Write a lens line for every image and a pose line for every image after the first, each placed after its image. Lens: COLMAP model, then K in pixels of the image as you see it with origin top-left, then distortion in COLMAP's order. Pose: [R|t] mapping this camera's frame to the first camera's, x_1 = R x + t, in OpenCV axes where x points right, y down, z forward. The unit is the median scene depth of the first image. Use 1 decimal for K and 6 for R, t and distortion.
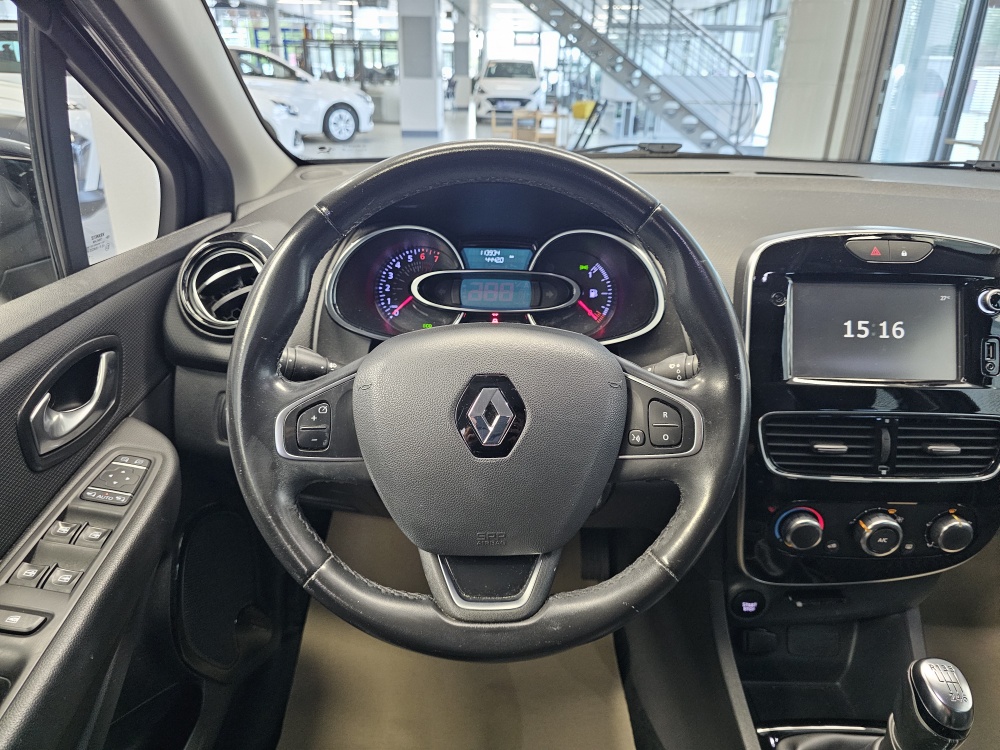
lens RADIAL K [[668.5, 0, 526.6], [0, 668.5, 357.9], [0, 0, 1]] dist [0.048474, -0.042865]
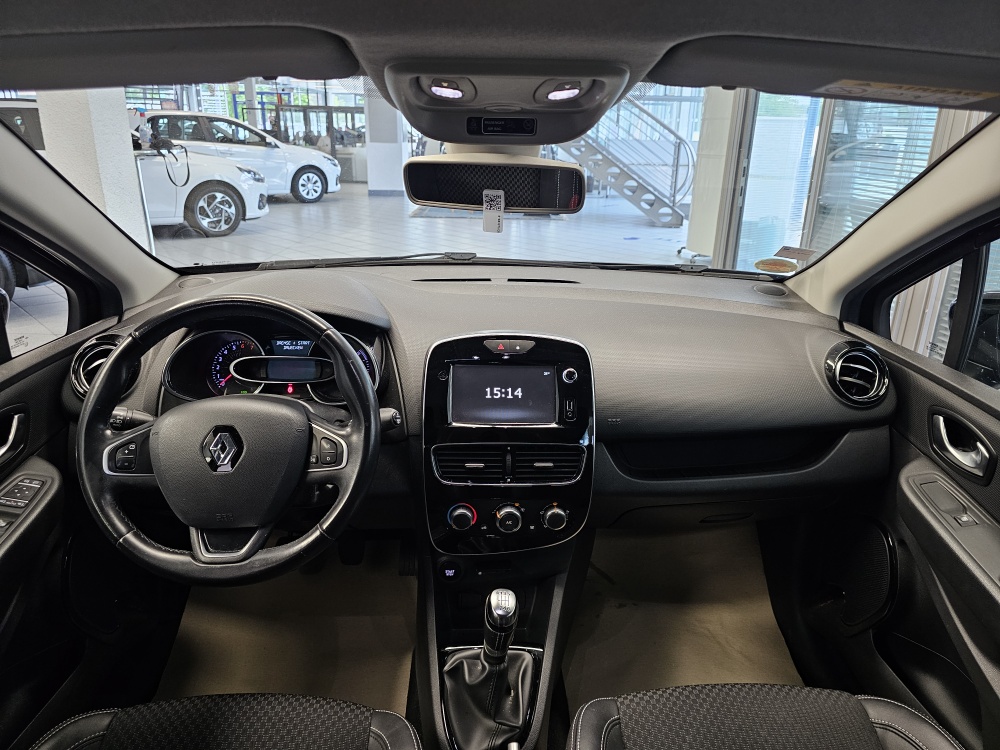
lens RADIAL K [[668.5, 0, 535.5], [0, 668.5, 359.9], [0, 0, 1]] dist [0.048474, -0.042865]
pose [[0.999317, -0.011859, 0.035000, 0.534008], [0.014112, 0.997798, -0.064814, -0.015430], [-0.034155, 0.065264, 0.997283, -0.633514]]
